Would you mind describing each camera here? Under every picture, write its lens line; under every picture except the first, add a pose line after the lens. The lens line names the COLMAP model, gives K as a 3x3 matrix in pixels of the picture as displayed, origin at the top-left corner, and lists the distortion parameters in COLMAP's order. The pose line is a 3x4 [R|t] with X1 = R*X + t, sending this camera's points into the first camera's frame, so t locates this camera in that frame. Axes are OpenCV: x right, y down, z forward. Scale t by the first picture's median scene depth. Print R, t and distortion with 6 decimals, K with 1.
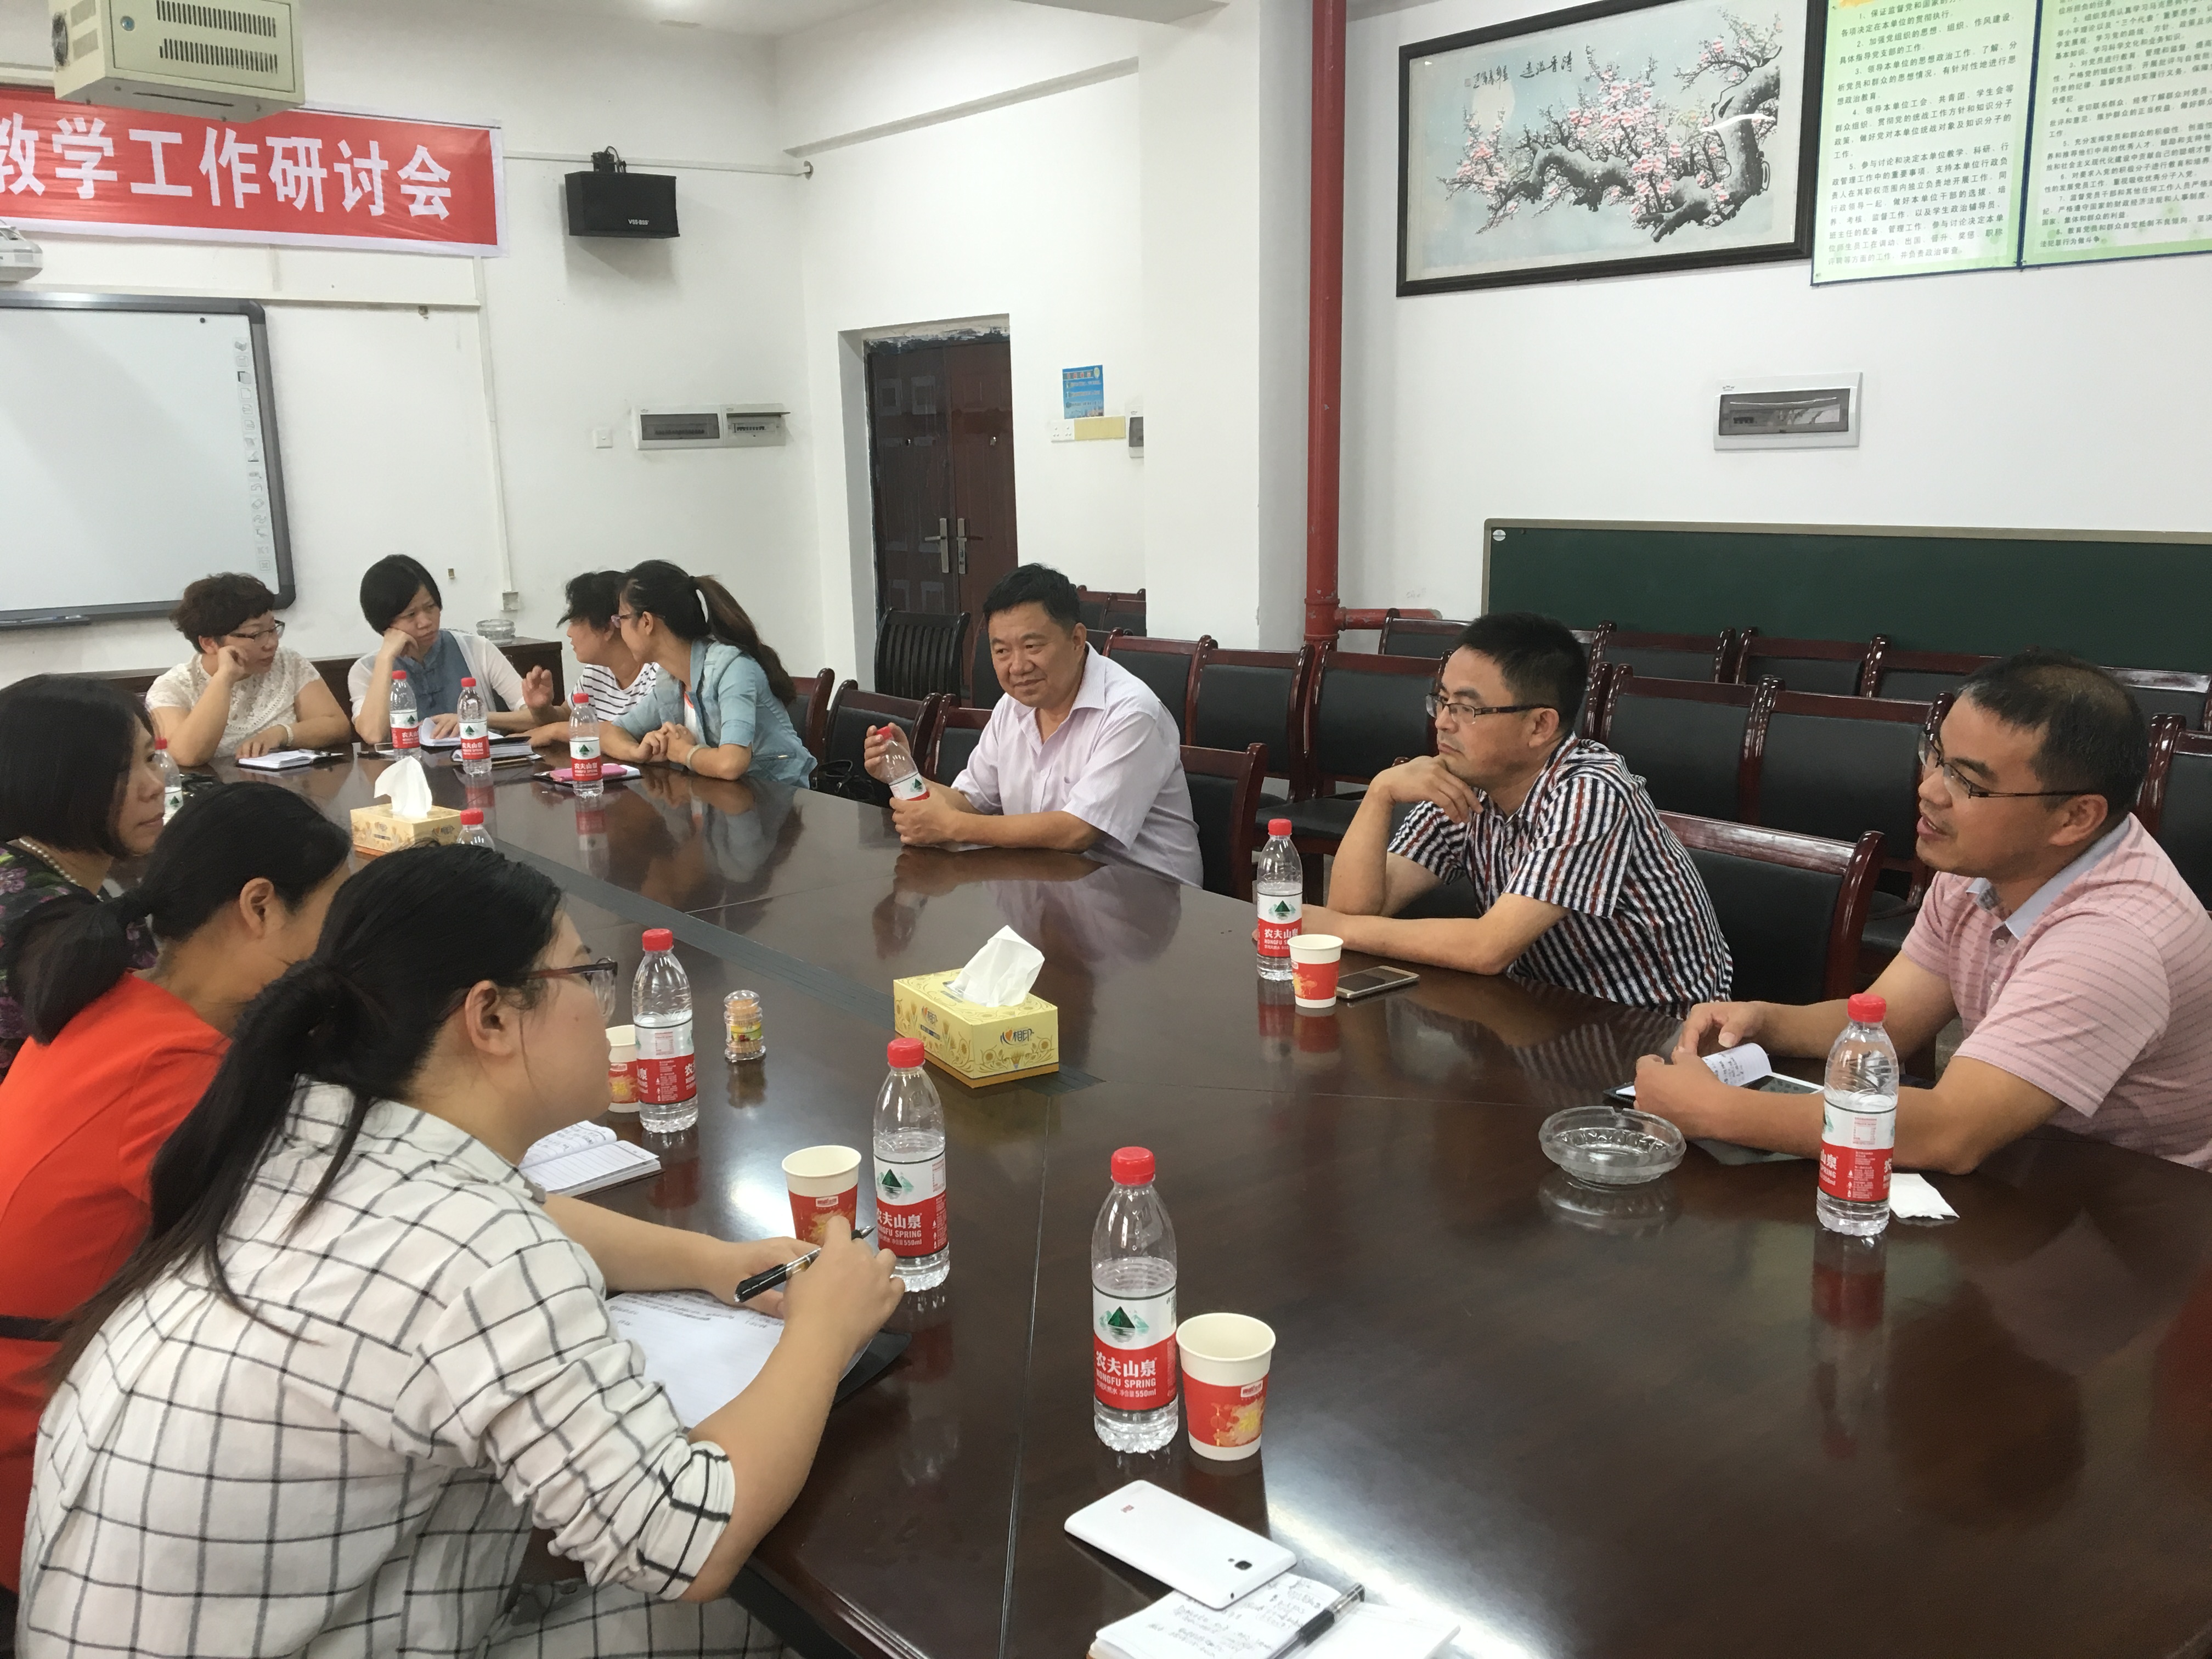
lens RADIAL K [[1854.3, 0, 1105.6], [0, 1854.3, 830.8], [0, 0, 1]] dist [0.012611, -0.003979]
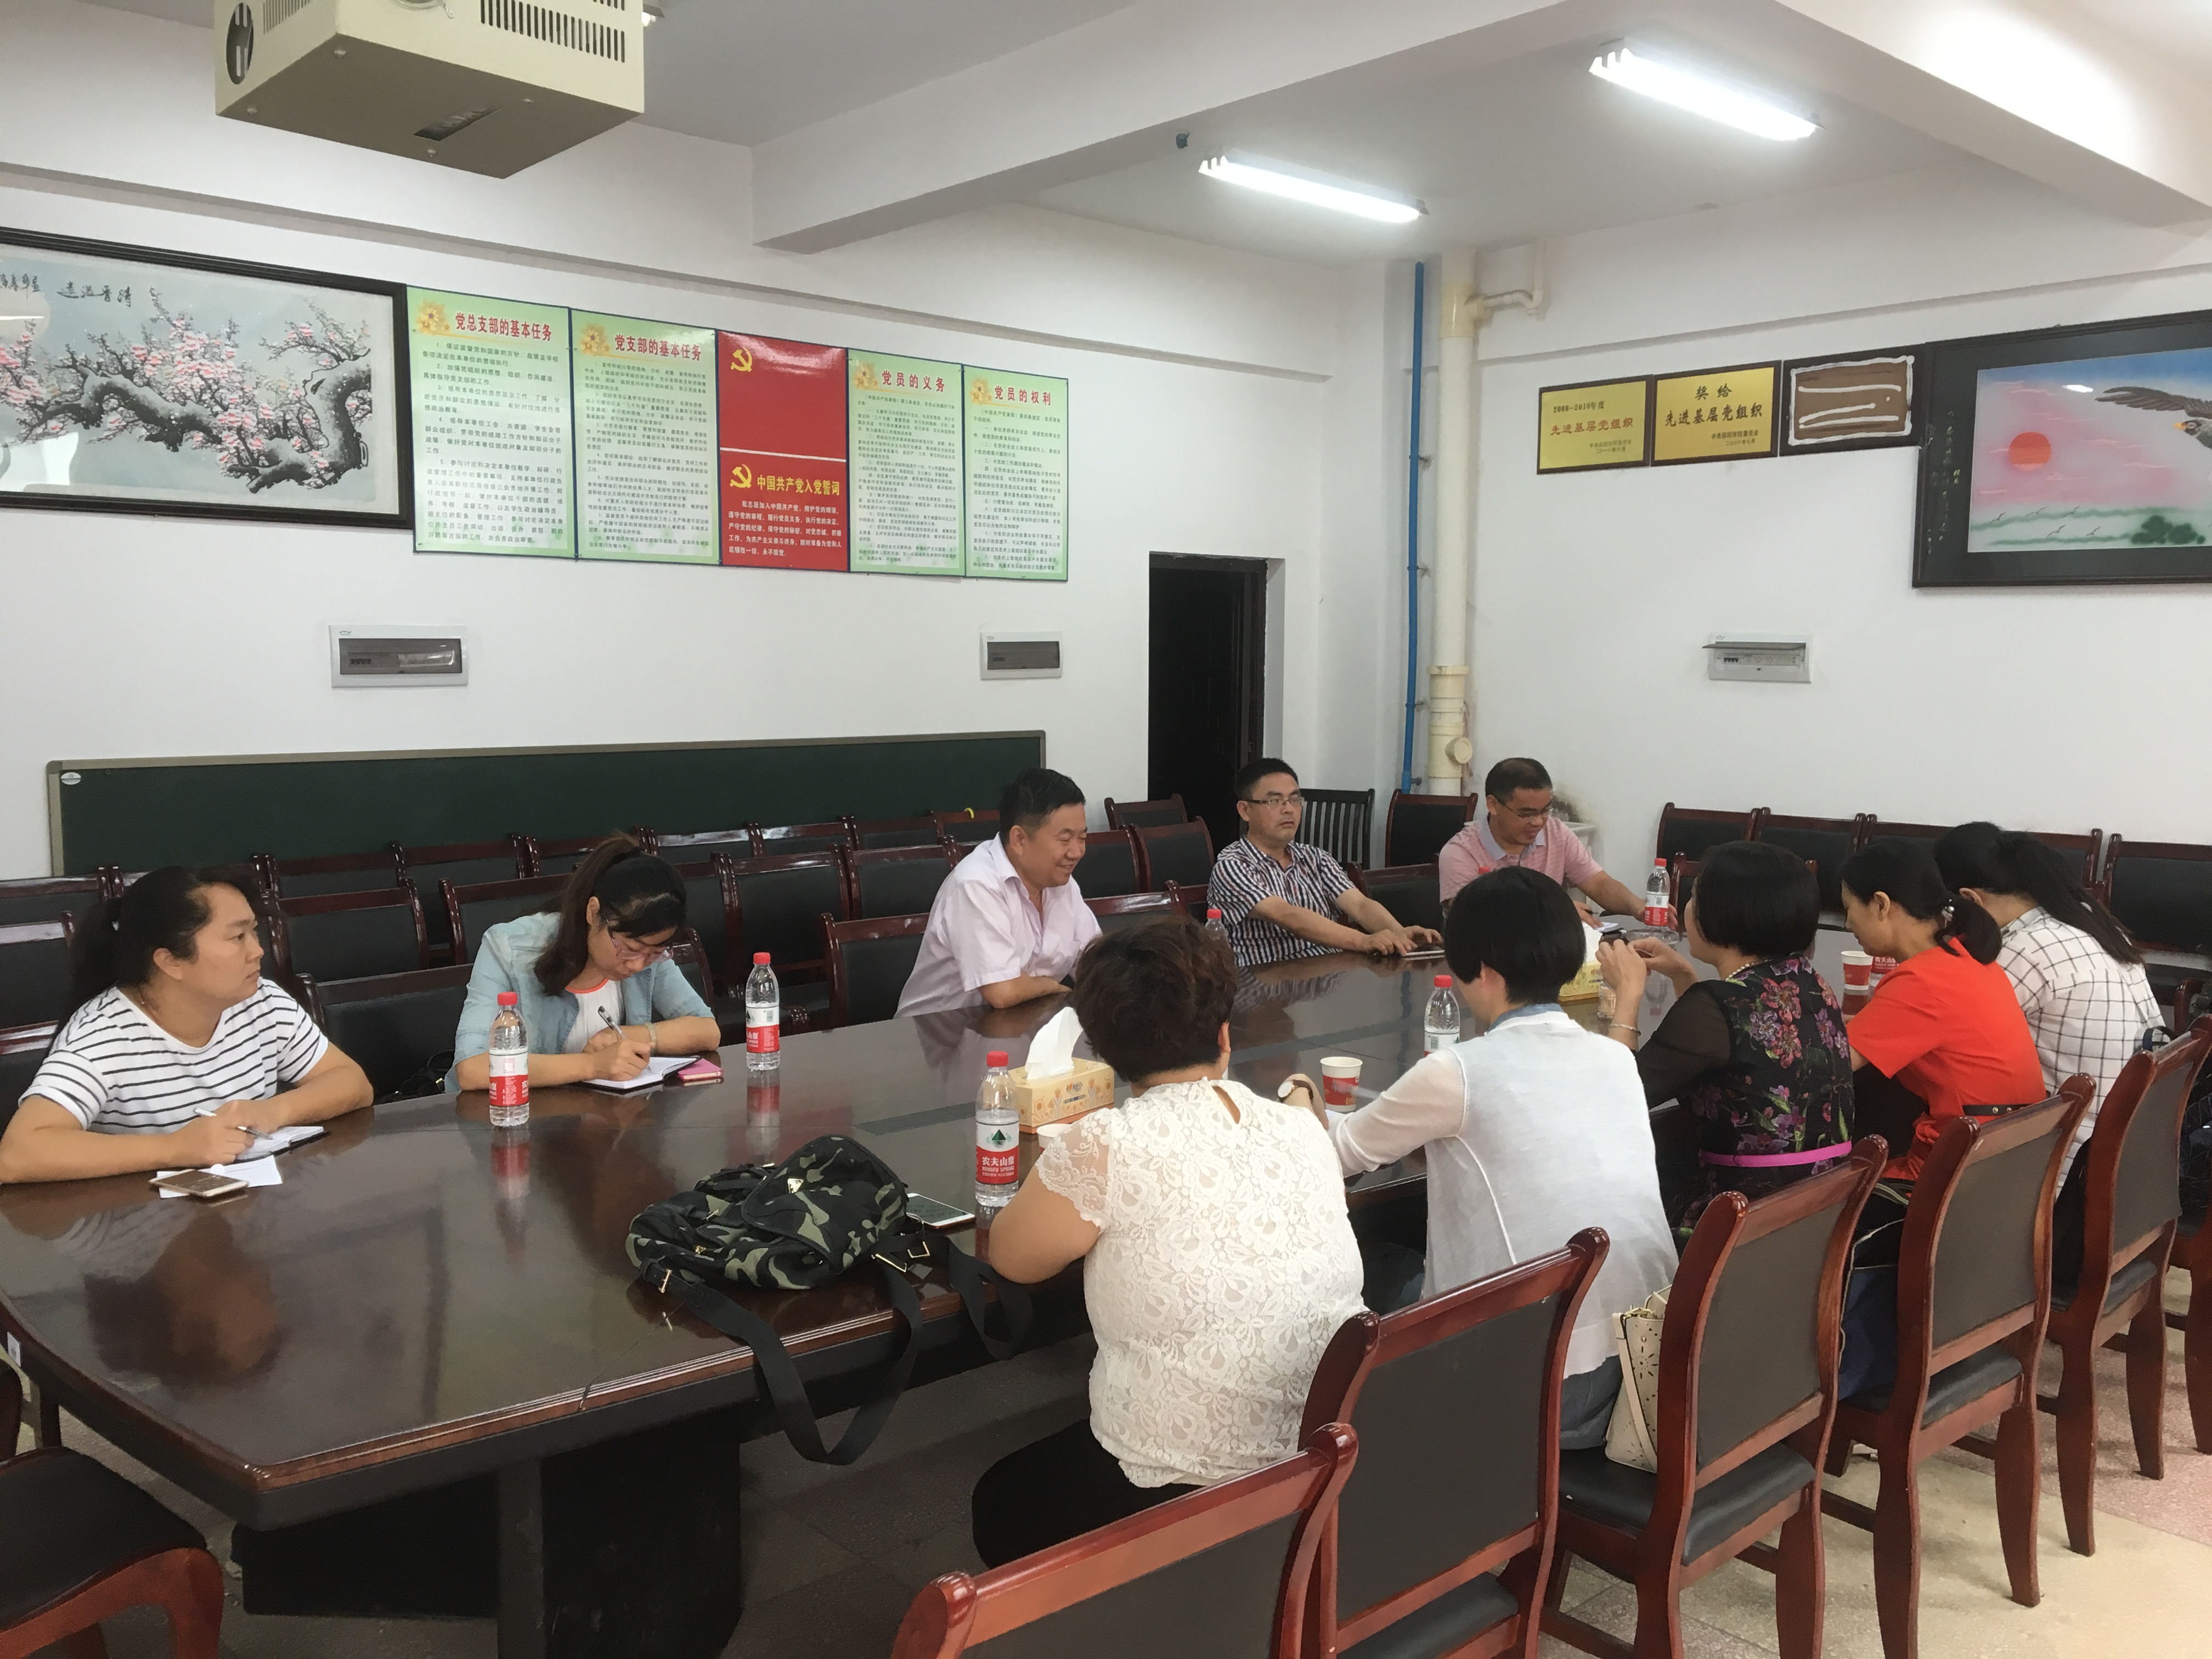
lens RADIAL K [[1854.3, 0, 1105.4], [0, 1854.3, 828.3], [0, 0, 1]] dist [0.012611, -0.003979]
pose [[-0.004916, -0.083269, 0.996515, -0.818115], [0.187680, 0.978742, 0.082710, -0.134701], [-0.982218, 0.187433, 0.010816, 0.582285]]
